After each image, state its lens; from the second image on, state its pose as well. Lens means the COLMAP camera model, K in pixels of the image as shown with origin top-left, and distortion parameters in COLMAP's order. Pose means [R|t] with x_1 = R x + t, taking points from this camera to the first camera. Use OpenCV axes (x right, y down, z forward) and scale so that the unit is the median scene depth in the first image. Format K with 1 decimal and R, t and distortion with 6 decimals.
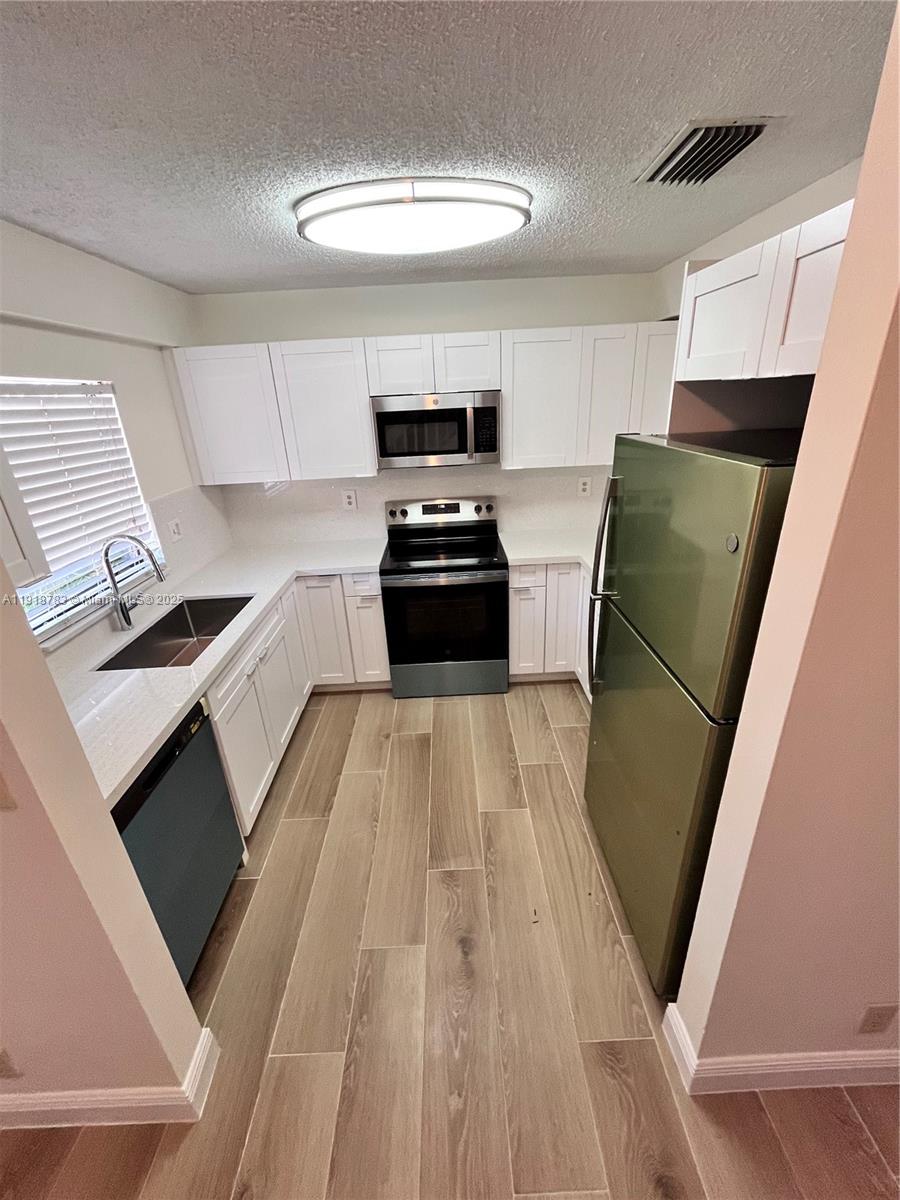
lens RADIAL K [[485.2, 0, 446.6], [0, 485.2, 599.9], [0, 0, 1]] dist [-0.003032, -0.000156]
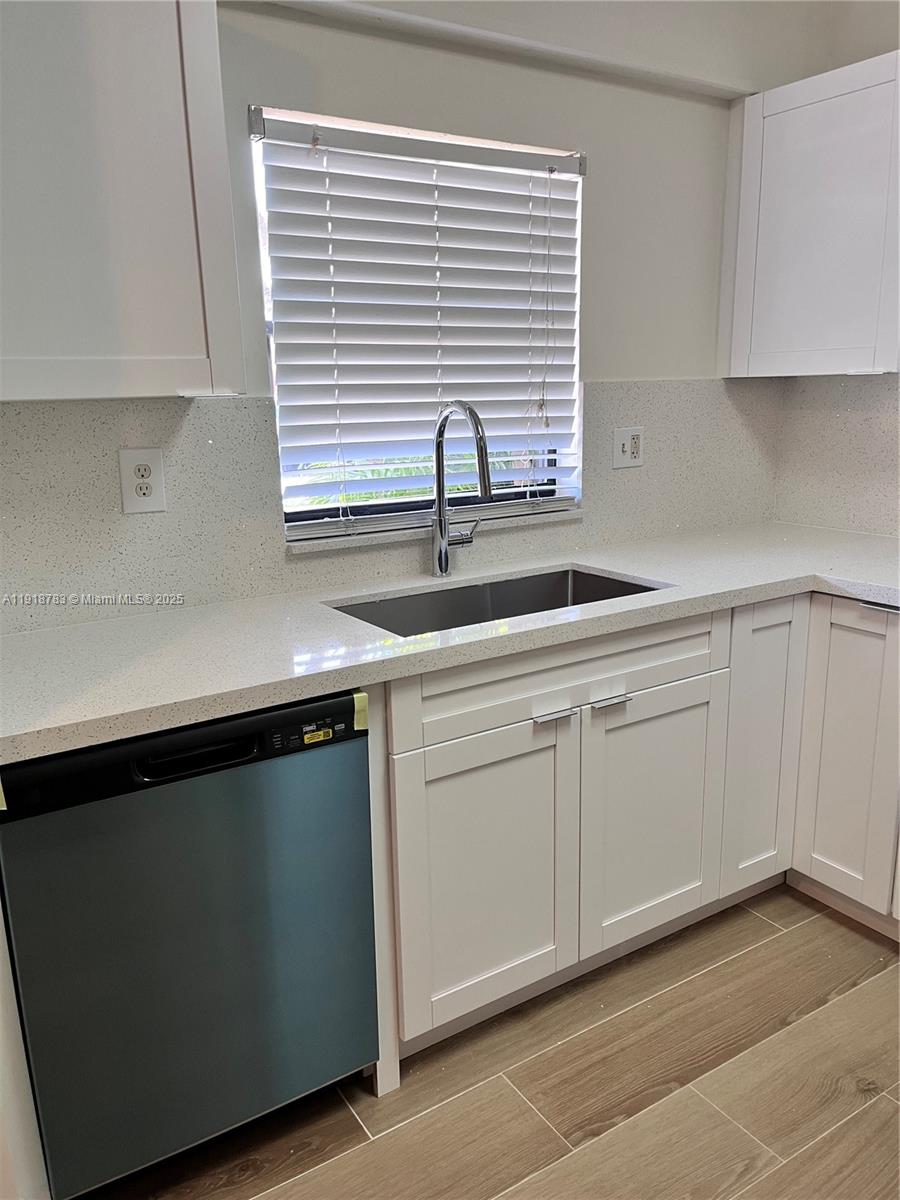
lens RADIAL K [[908.6, 0, 447.6], [0, 908.6, 609.1], [0, 0, 1]] dist [0.070064, -0.094708]
pose [[0.526314, 0.238785, -0.816073, 0.165073], [-0.332245, 0.941210, 0.061124, 0.022374], [0.782692, 0.238966, 0.574707, 0.310681]]
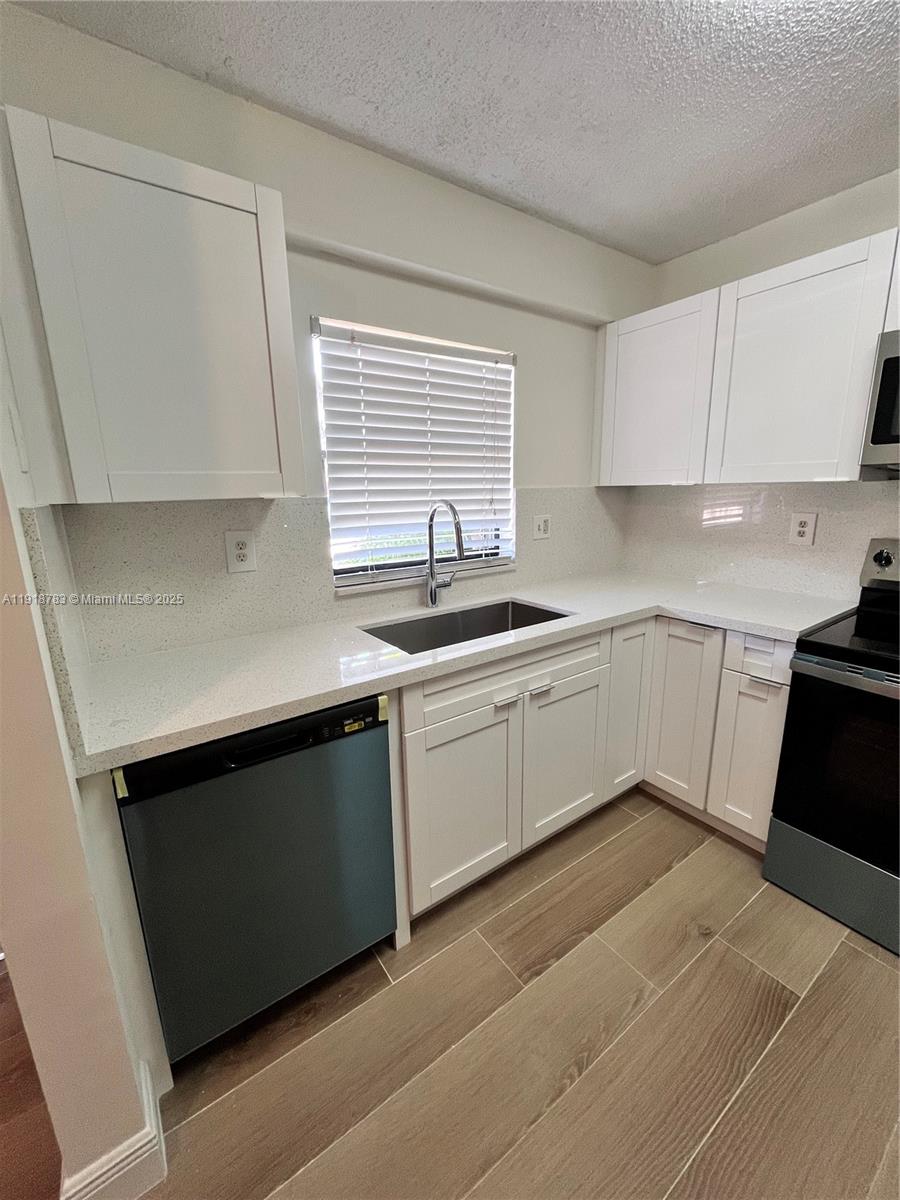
lens RADIAL K [[485.2, 0, 450.9], [0, 485.2, 597.5], [0, 0, 1]] dist [-0.003032, -0.000156]
pose [[0.566182, 0.218487, -0.794796, 0.062601], [-0.326465, 0.944819, 0.027167, 0.005668], [0.756874, 0.244092, 0.606268, 0.357859]]
